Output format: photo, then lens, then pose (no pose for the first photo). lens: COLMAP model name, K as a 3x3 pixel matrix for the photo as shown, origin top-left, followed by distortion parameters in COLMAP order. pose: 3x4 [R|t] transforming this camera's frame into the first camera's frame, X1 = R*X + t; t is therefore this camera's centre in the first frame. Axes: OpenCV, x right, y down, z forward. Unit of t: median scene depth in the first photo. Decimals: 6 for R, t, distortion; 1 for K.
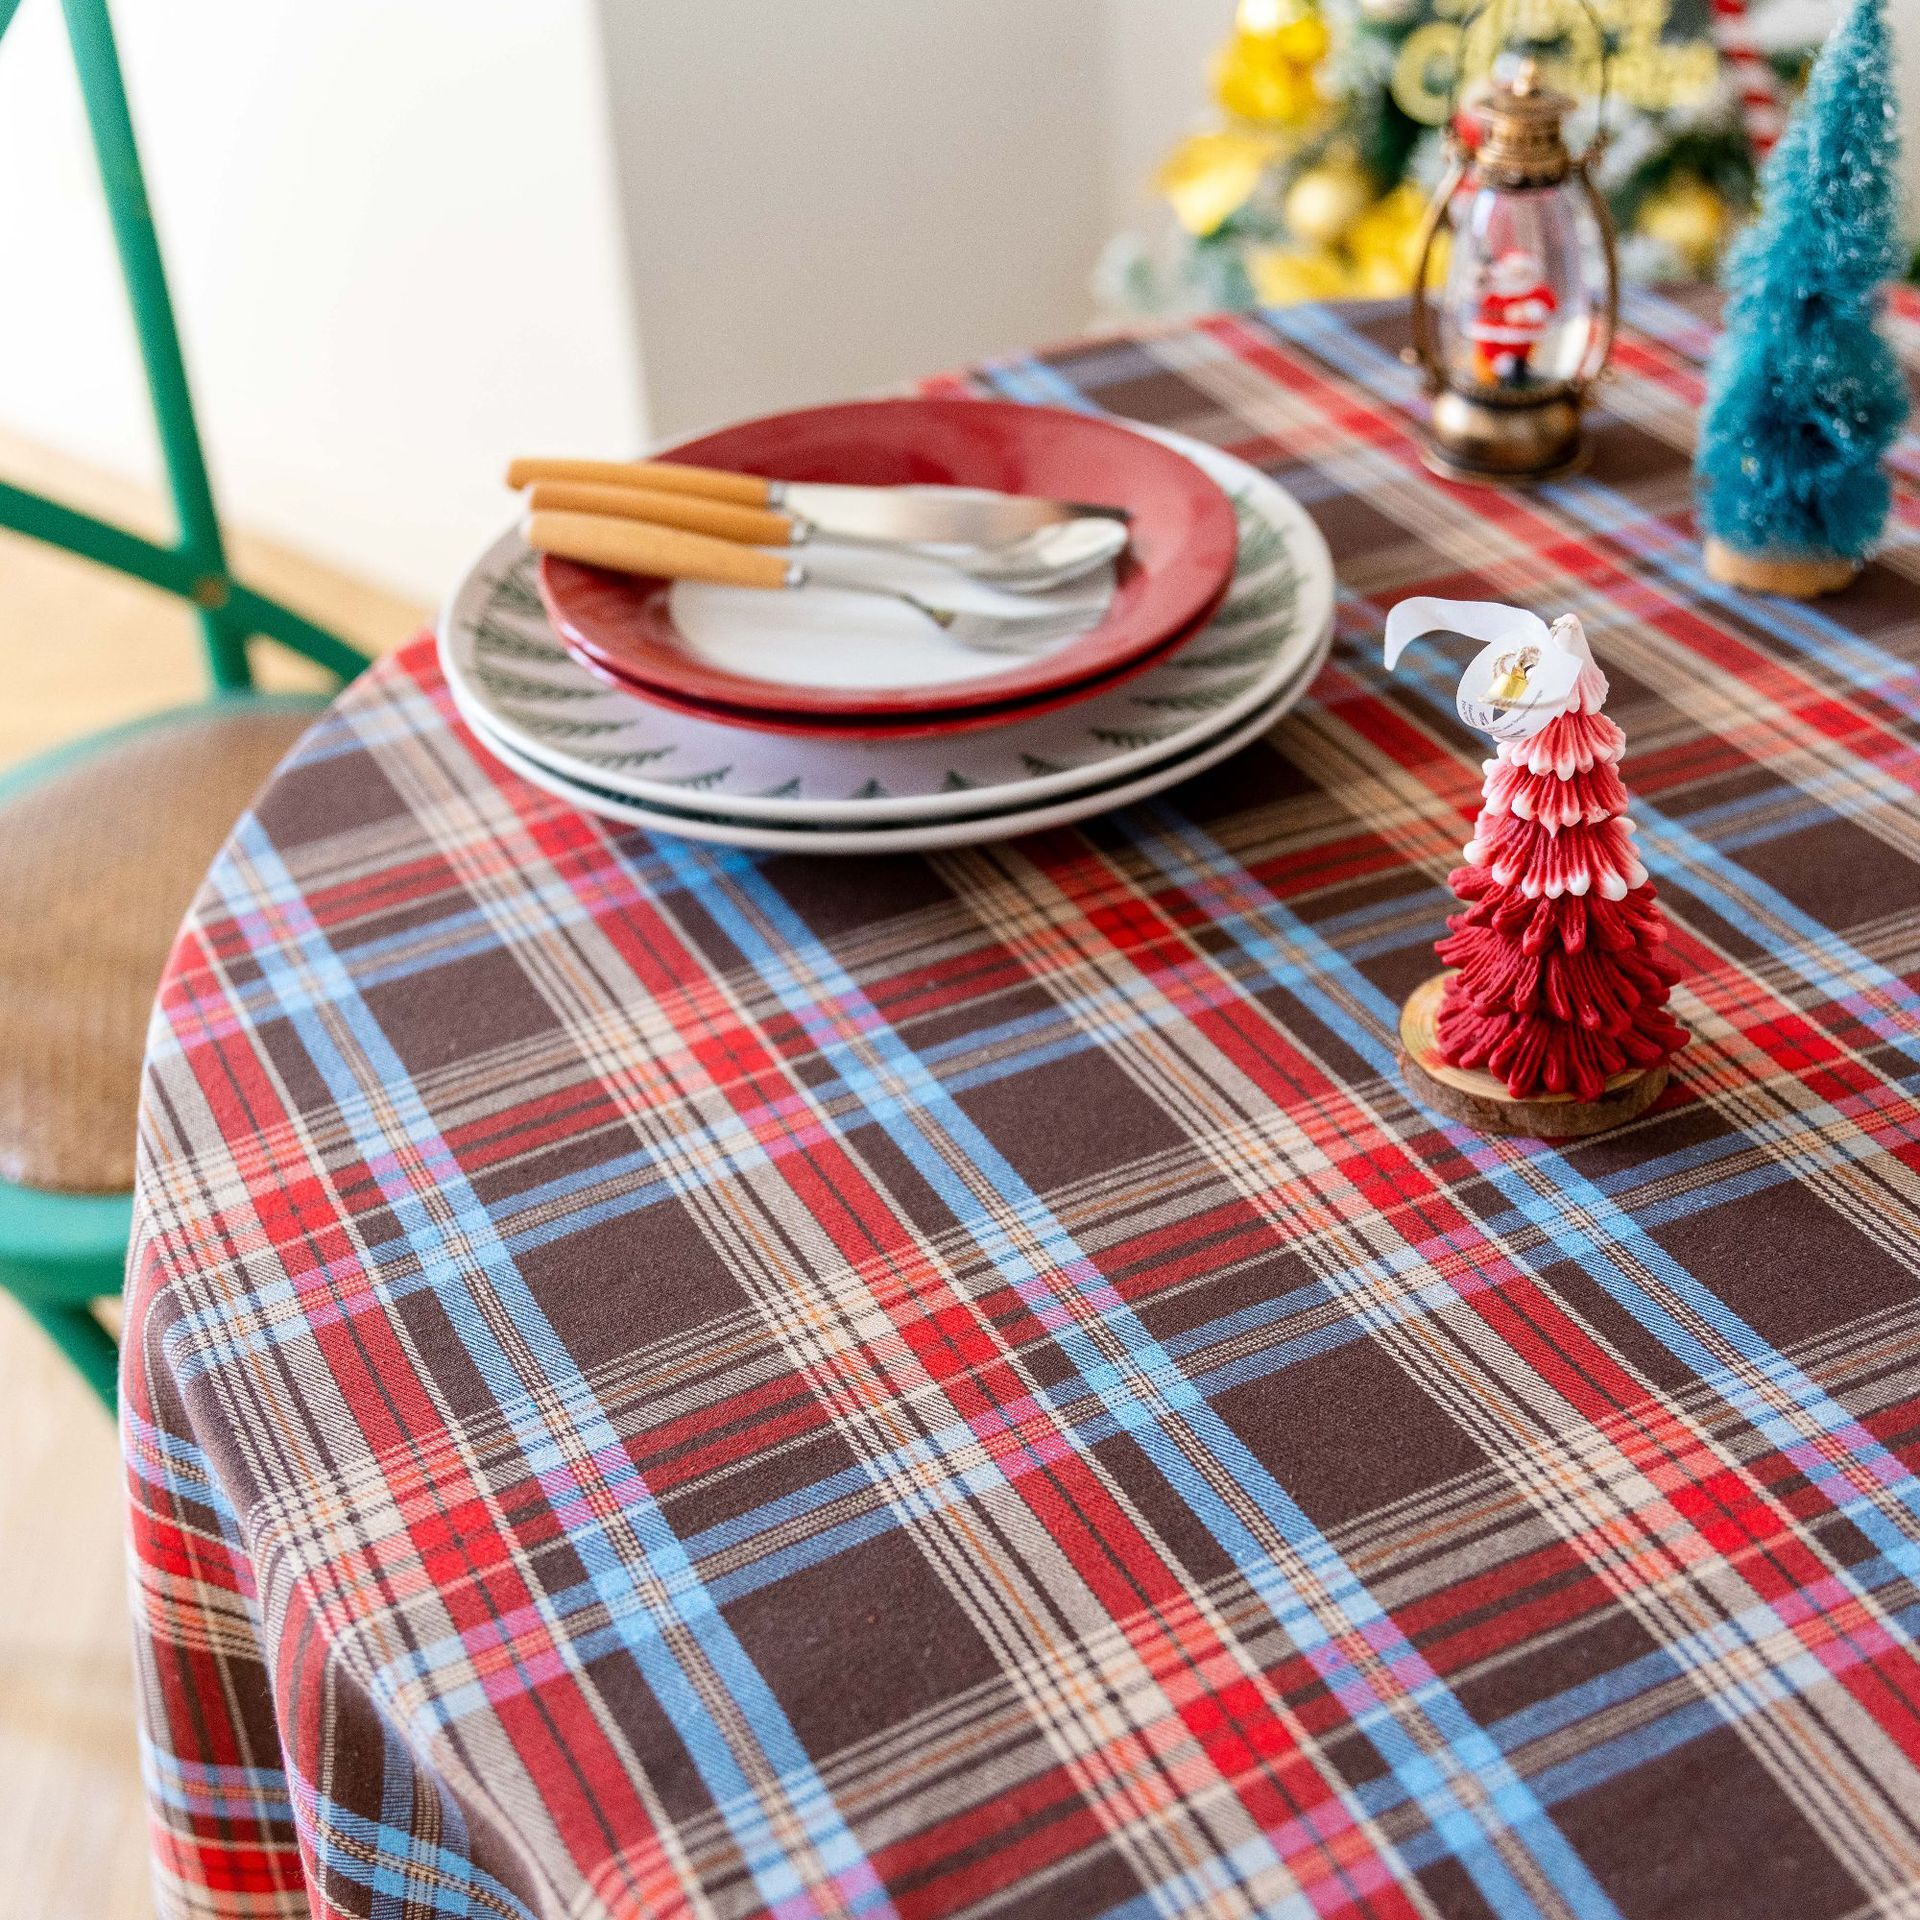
lens RADIAL K [[2831.3, 0, 990.6], [0, 2831.3, 1098.0], [0, 0, 1]] dist [-0.032089, 0.063135]
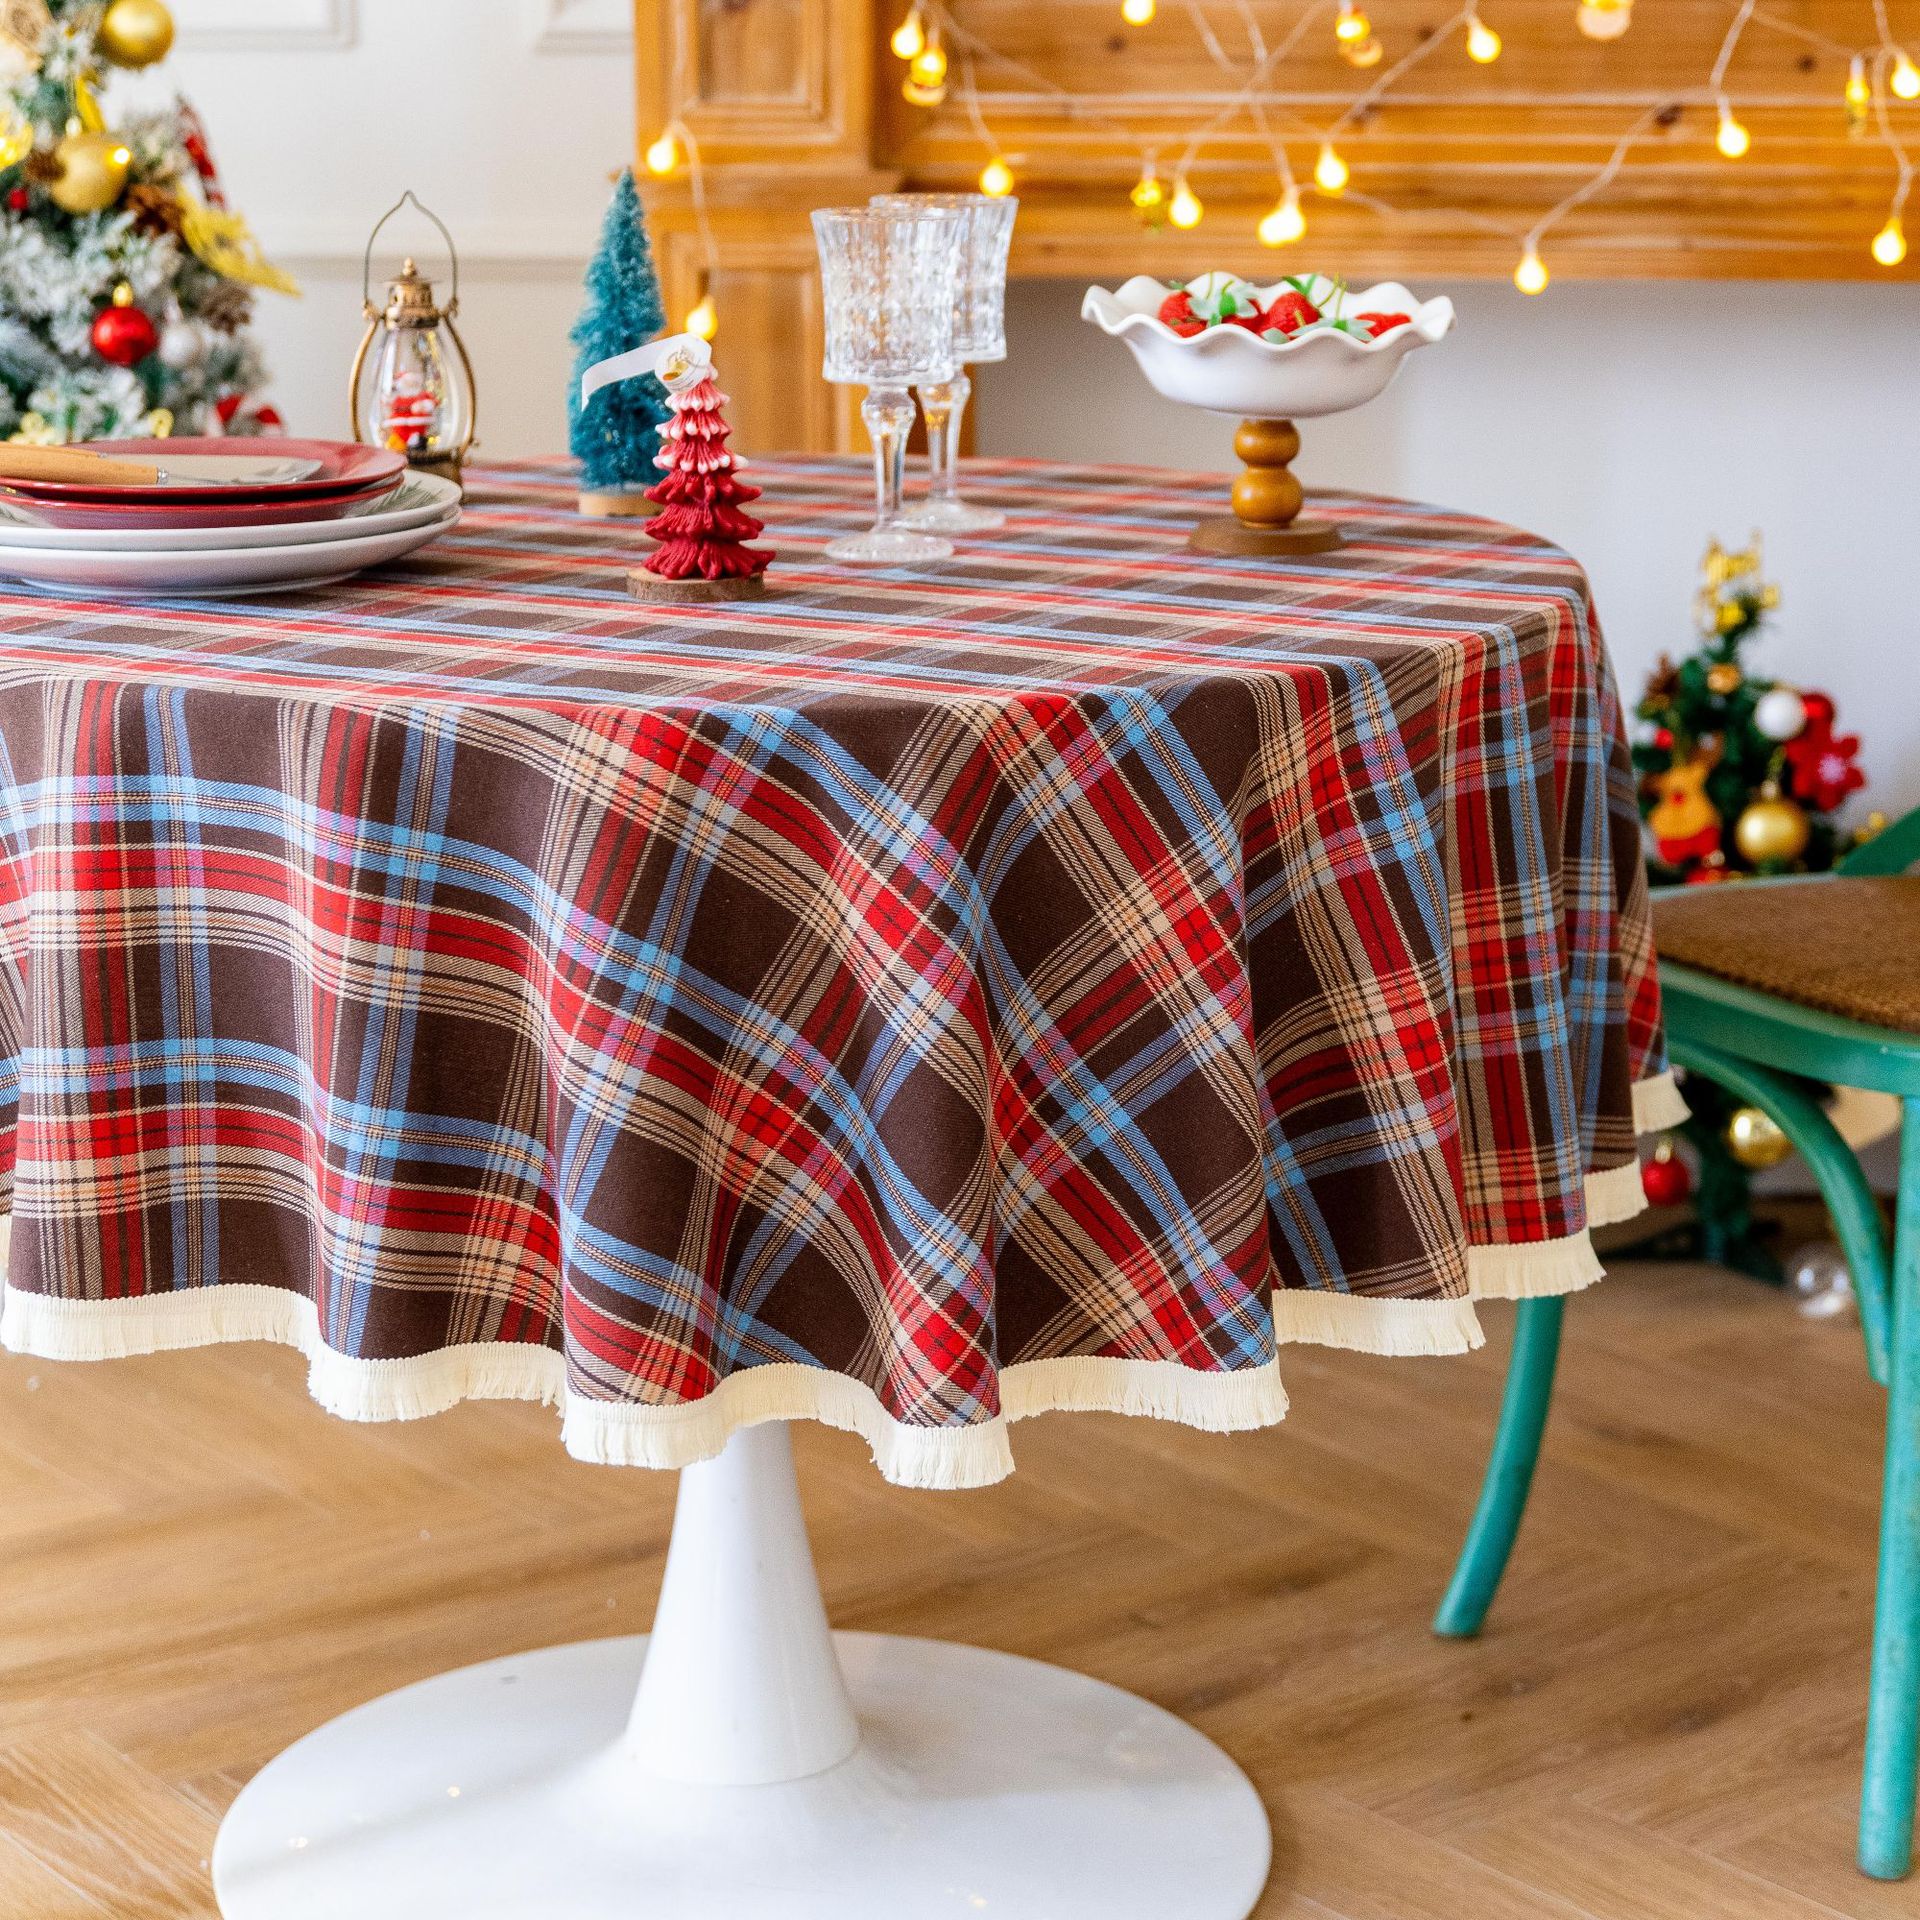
lens RADIAL K [[4260.0, 0, 1010.2], [0, 4260.0, 759.8], [0, 0, 1]] dist [-0.064995, 0.034070]
pose [[0.802939, -0.063990, 0.592616, -1.268314], [0.320306, 0.884793, -0.338446, 1.059245], [-0.502686, 0.461570, 0.730931, -1.089598]]
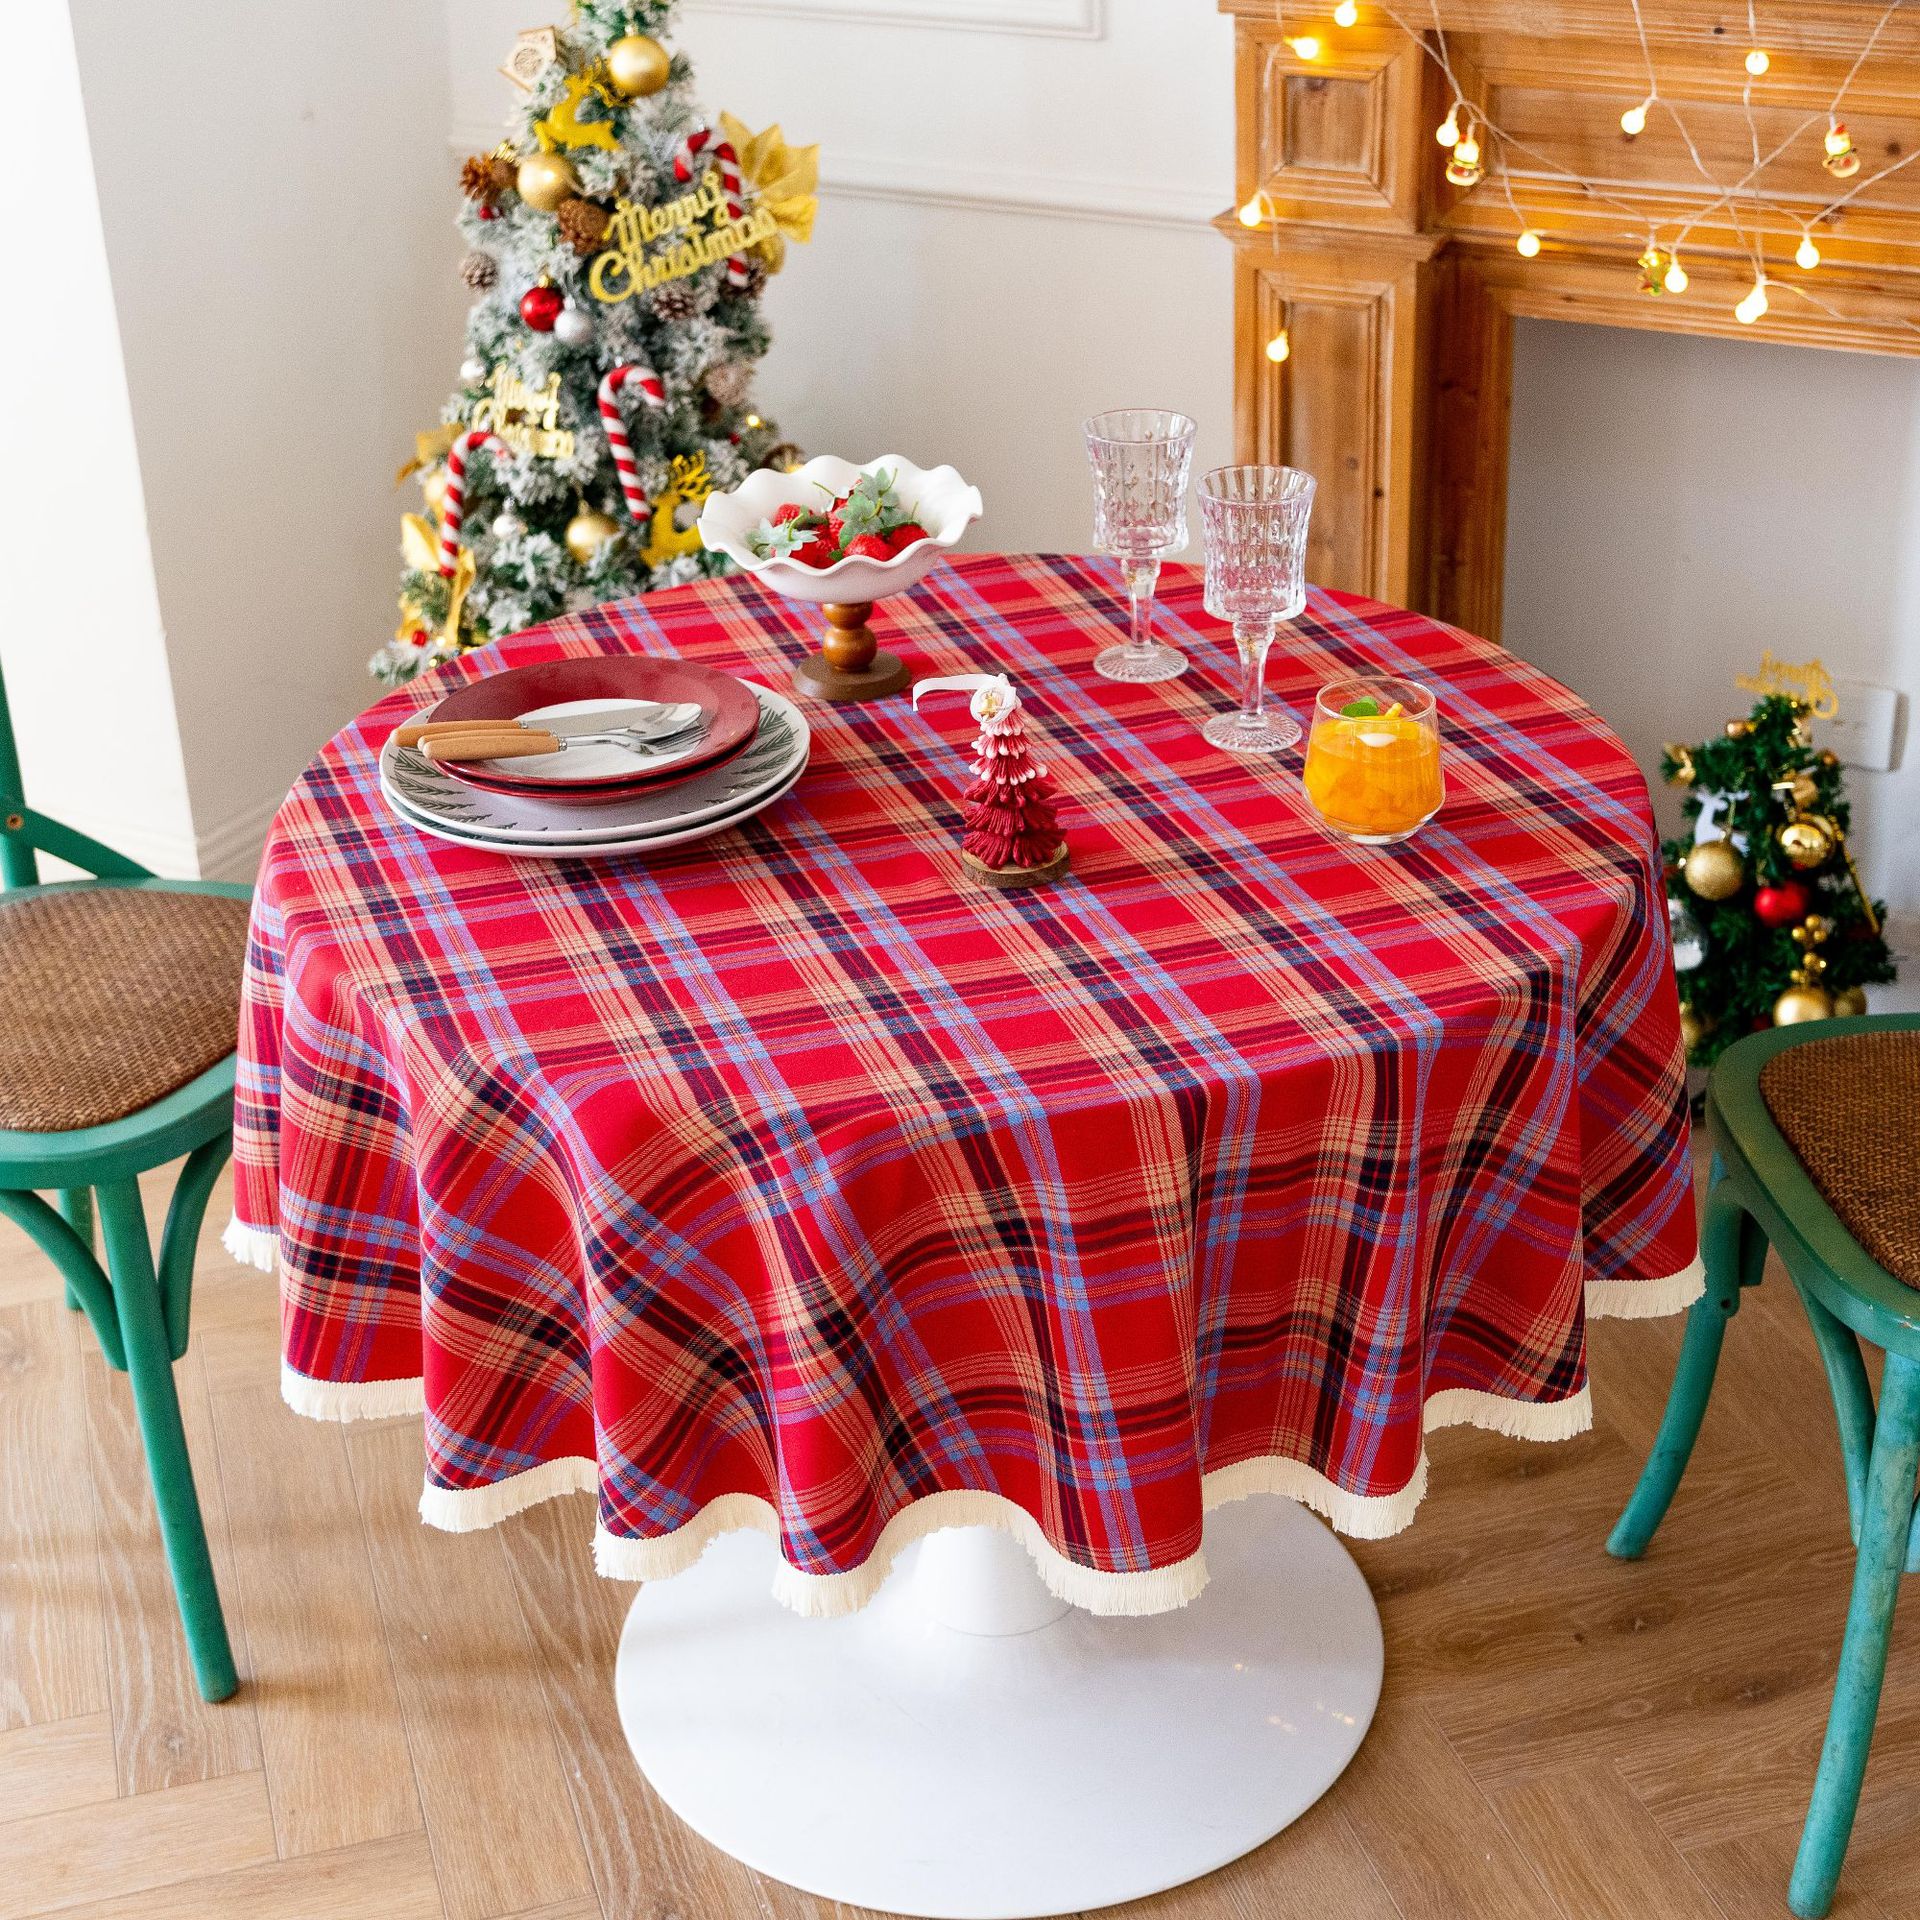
lens RADIAL K [[3037.9, 0, 1113.7], [0, 3037.9, 930.6], [0, 0, 1]] dist [-0.014381, -0.058558]
pose [[0.957749, -0.091051, 0.272813, -0.295071], [0.139981, 0.976205, -0.165615, 0.461729], [-0.251242, 0.196807, 0.947705, -1.389669]]
